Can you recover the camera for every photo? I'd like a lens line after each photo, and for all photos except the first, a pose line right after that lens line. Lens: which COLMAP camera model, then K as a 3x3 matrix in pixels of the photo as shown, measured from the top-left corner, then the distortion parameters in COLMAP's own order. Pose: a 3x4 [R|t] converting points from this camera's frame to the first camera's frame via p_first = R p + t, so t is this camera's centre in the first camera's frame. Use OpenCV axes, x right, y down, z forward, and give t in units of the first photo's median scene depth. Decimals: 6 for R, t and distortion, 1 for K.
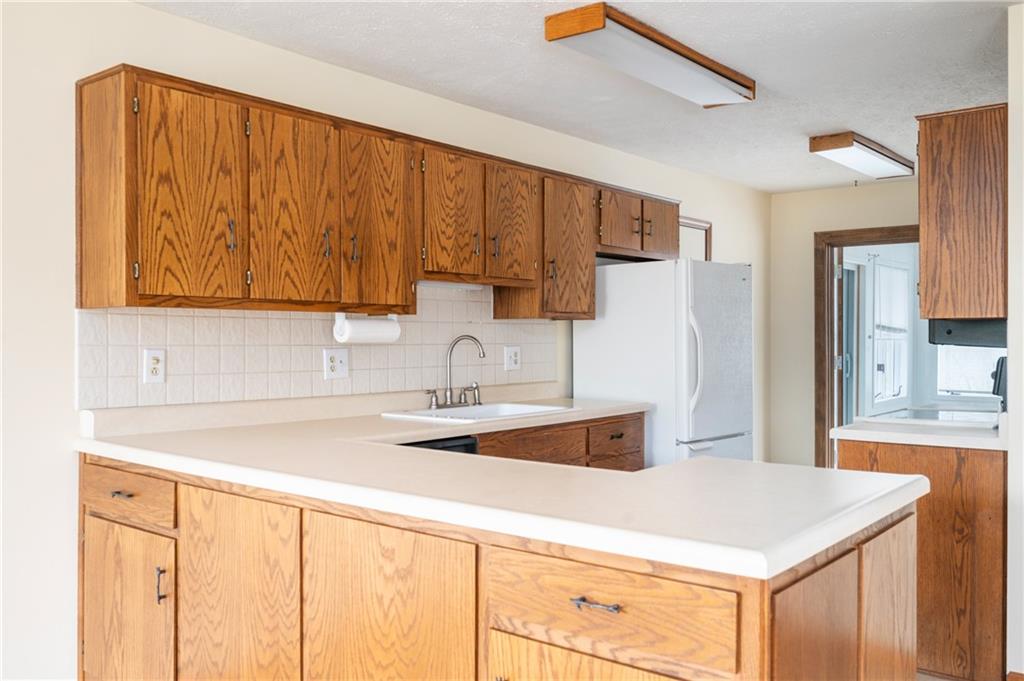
lens RADIAL K [[889.5, 0, 509.5], [0, 889.5, 347.3], [0, 0, 1]] dist [-0.007764, 0.006471]
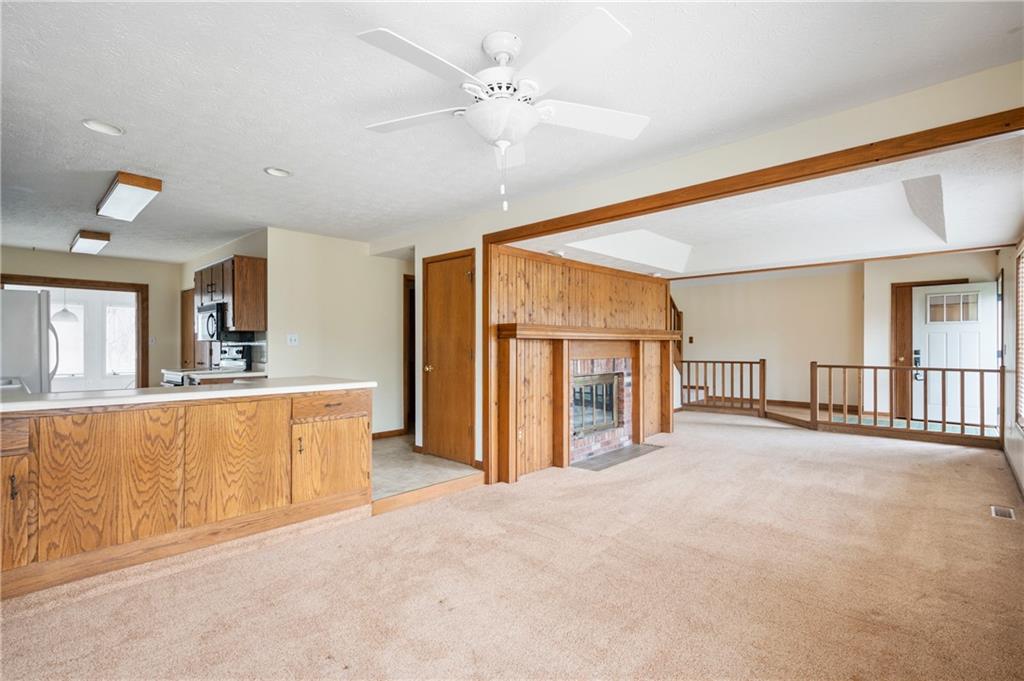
lens RADIAL K [[463.7, 0, 515.5], [0, 463.7, 339.5], [0, 0, 1]] dist [-0.001944, 0.000303]
pose [[0.081586, 0.008017, 0.996634, -0.677735], [0.013331, 0.999869, -0.009134, 0.017028], [-0.996577, 0.014032, 0.081468, 0.031106]]
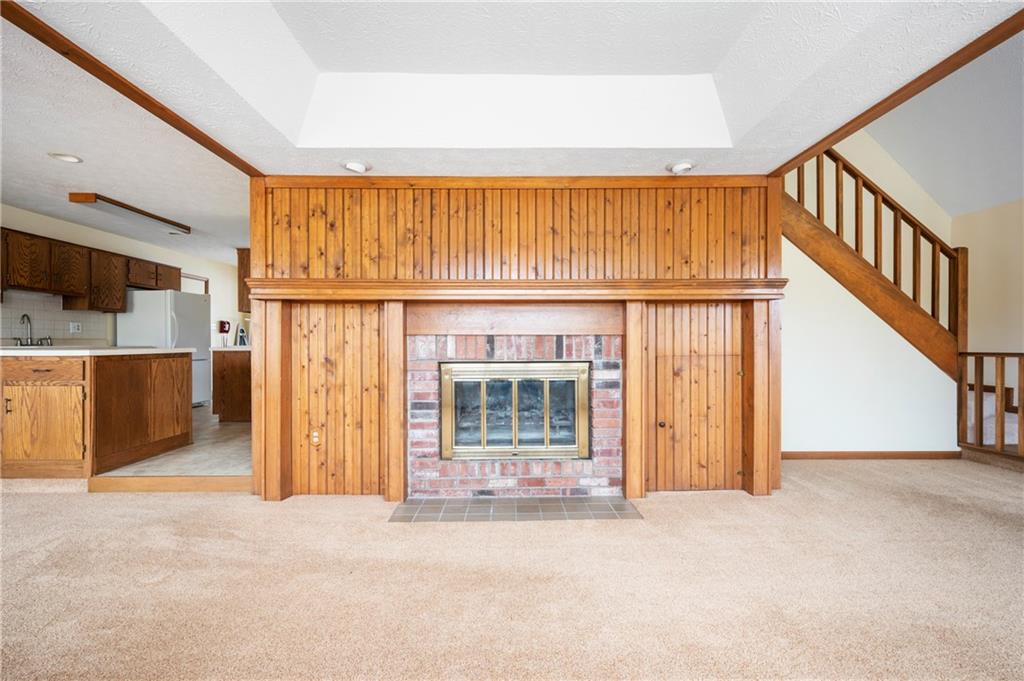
lens RADIAL K [[424.0, 0, 510.4], [0, 424.0, 342.1], [0, 0, 1]] dist [-0.001082, -0.000137]
pose [[0.767015, -0.004706, 0.641612, 0.179641], [0.011894, 0.999906, -0.006886, 0.078496], [-0.641519, 0.012913, 0.766998, -0.622966]]
